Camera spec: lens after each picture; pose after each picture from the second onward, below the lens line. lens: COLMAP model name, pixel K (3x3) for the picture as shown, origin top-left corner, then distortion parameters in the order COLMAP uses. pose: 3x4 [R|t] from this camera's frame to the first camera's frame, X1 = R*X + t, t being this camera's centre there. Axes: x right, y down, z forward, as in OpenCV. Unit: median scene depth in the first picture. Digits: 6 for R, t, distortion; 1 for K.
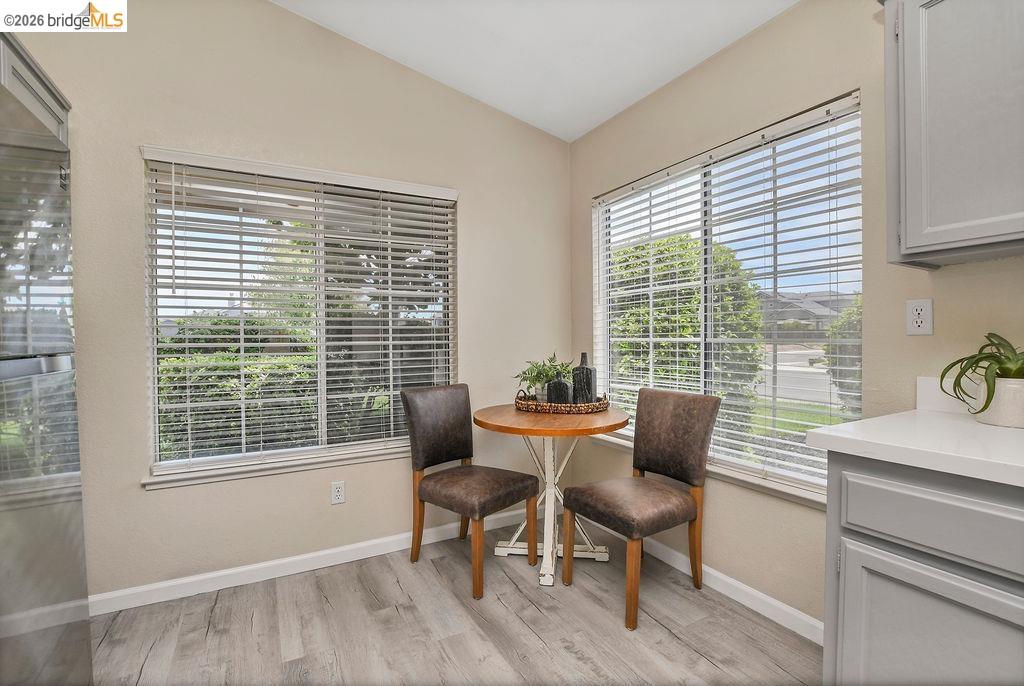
lens RADIAL K [[460.5, 0, 514.7], [0, 460.5, 342.0], [0, 0, 1]] dist [-0.027228, 0.001226]
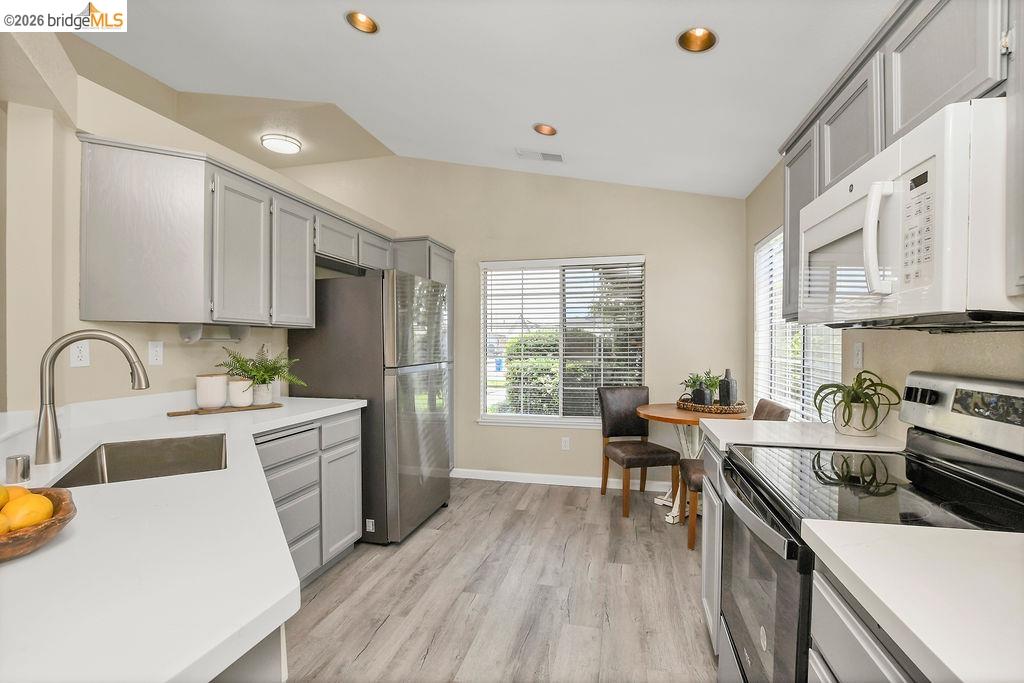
lens RADIAL K [[459.8, 0, 517.4], [0, 459.8, 348.2], [0, 0, 1]] dist [-0.034746, 0.006057]
pose [[0.748092, 0.015160, -0.663422, 0.614902], [-0.012464, 0.999884, 0.008793, -0.043525], [0.663478, 0.001691, 0.748194, -0.409238]]
